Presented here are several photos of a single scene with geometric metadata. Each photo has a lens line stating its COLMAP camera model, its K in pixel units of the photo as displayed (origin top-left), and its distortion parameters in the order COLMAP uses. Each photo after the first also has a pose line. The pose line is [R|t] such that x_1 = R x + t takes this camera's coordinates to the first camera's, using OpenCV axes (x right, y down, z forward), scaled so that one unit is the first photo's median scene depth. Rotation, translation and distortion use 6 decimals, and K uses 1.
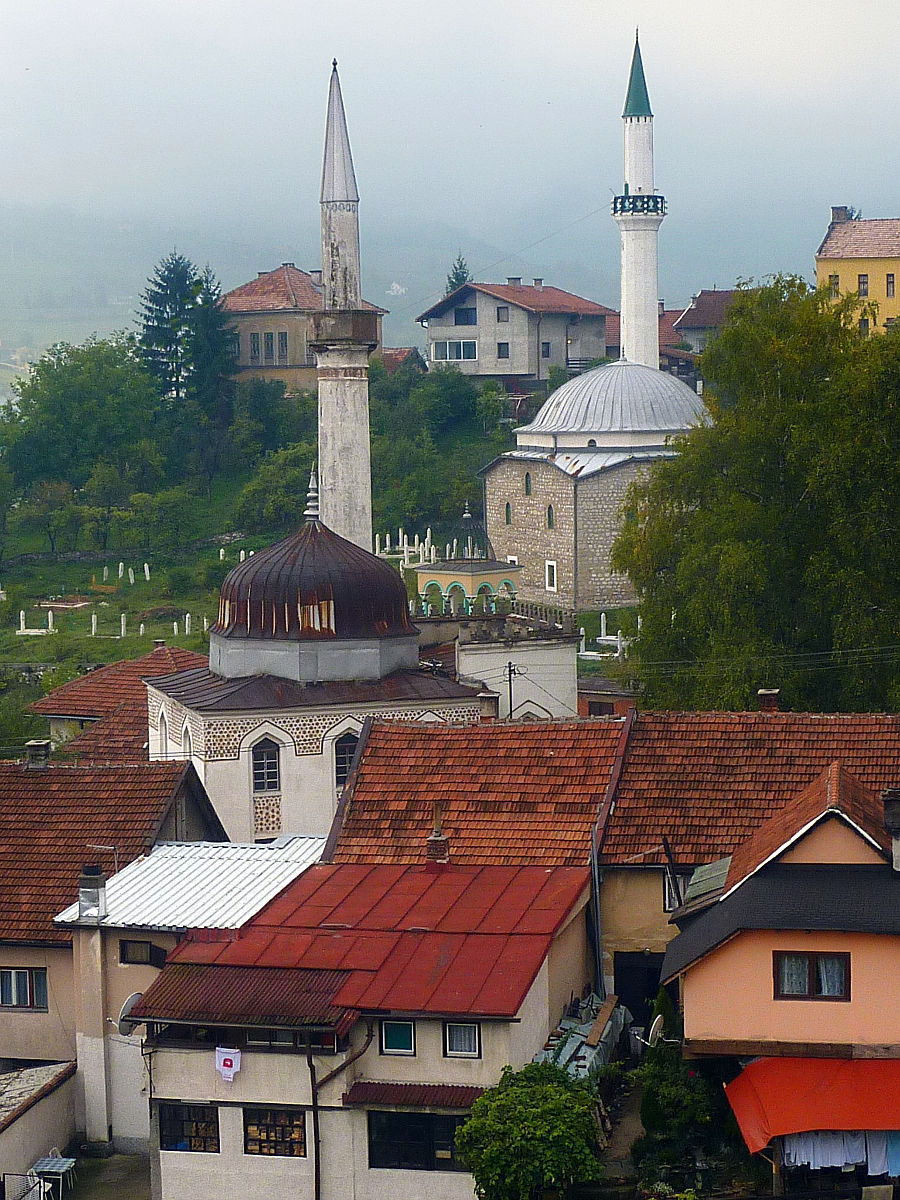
lens RADIAL K [[2639.3, 0, 450.0], [0, 2639.3, 600.0], [0, 0, 1]] dist [0.023096, -0.554231]
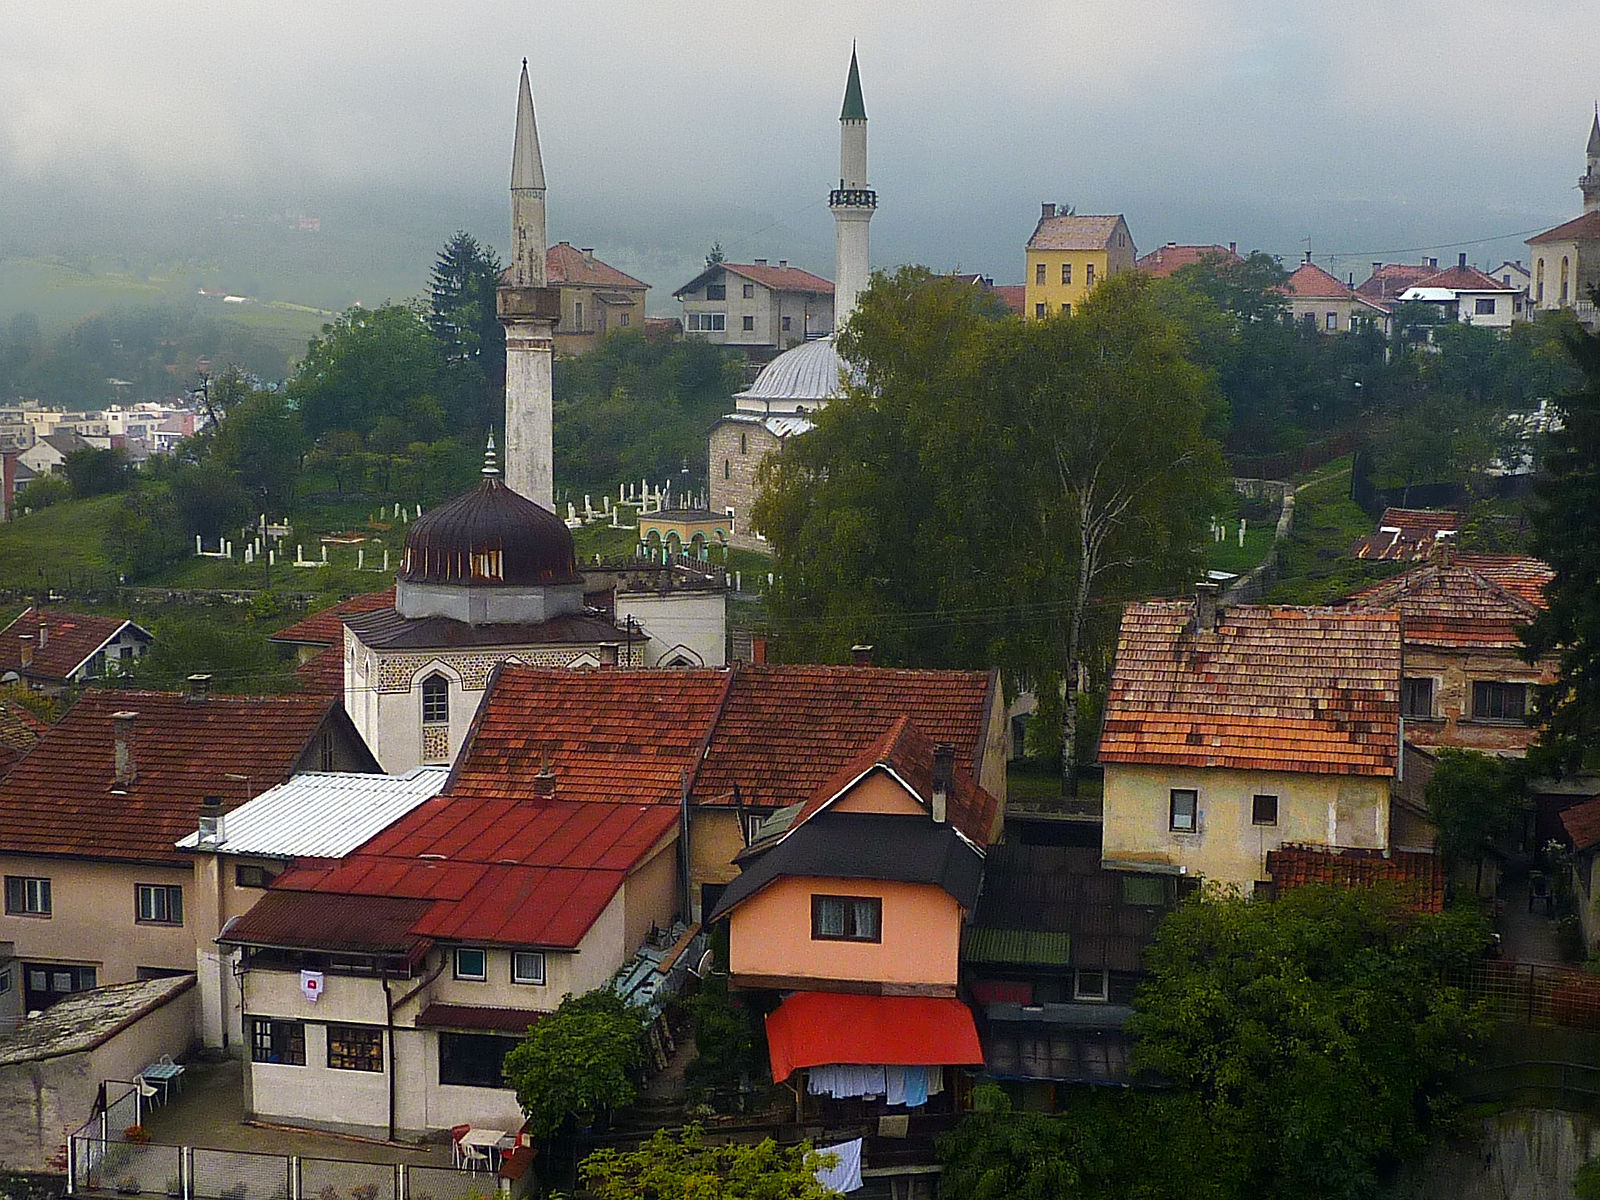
lens RADIAL K [[2254.2, 0, 800.0], [0, 2254.2, 600.0], [0, 0, 1]] dist [-0.028304, 0.068639]
pose [[0.999676, 0.024236, 0.007814, 0.089742], [-0.024461, 0.999248, 0.030100, -0.013047], [-0.007079, -0.030282, 0.999516, 0.066466]]
